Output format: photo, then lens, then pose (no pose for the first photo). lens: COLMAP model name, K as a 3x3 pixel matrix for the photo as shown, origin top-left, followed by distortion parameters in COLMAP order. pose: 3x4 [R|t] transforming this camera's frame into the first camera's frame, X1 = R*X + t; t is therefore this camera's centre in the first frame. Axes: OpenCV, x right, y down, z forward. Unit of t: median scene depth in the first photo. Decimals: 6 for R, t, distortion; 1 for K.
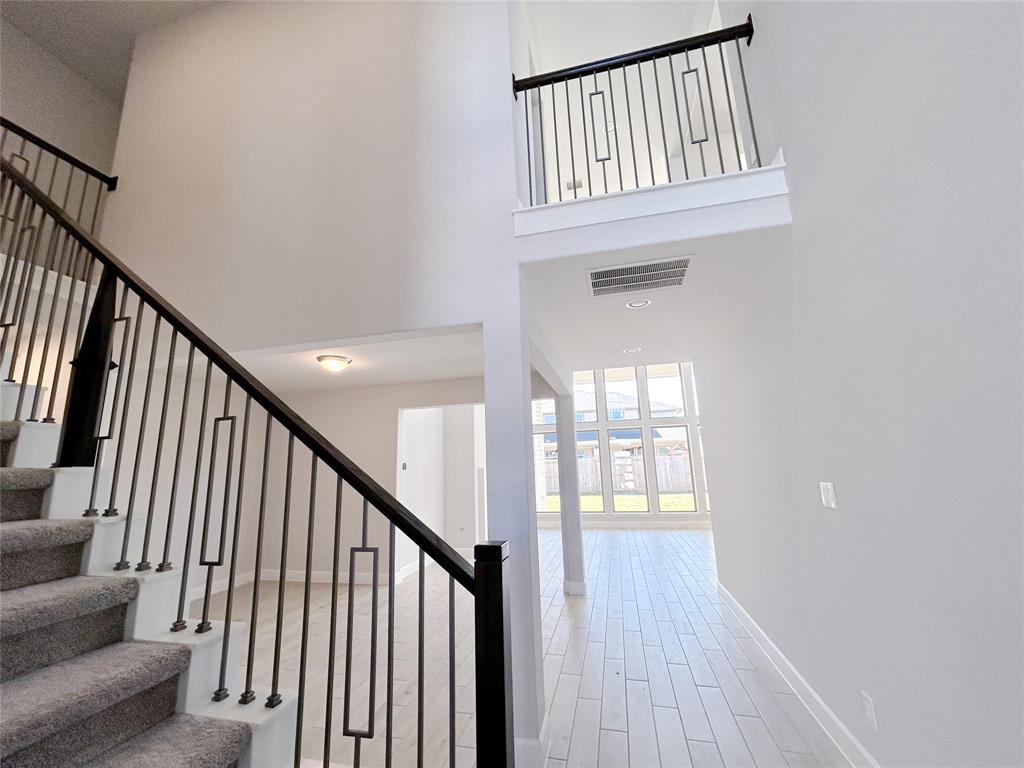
lens RADIAL K [[412.7, 0, 508.2], [0, 412.7, 384.2], [0, 0, 1]] dist [-0.001041, 0.001020]
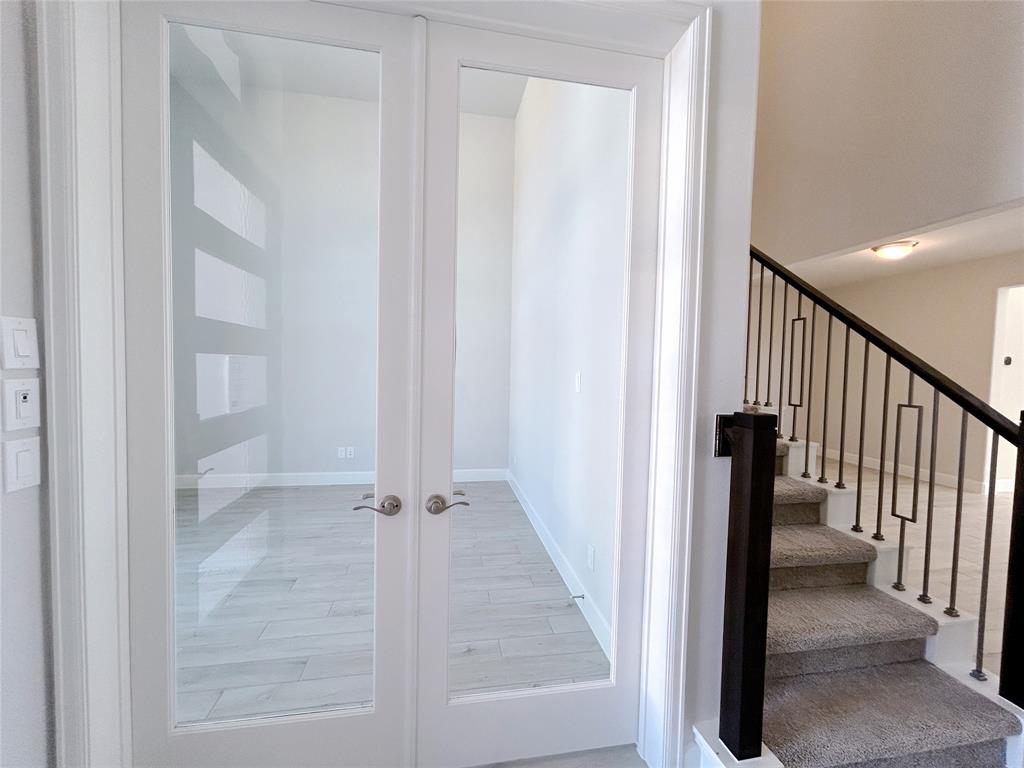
lens RADIAL K [[412.7, 0, 507.3], [0, 412.7, 382.6], [0, 0, 1]] dist [-0.001041, 0.001020]
pose [[0.403847, 0.081758, -0.911166, 0.339248], [0.147744, 0.977095, 0.153156, -0.092310], [0.902817, -0.196471, 0.382518, -0.699117]]
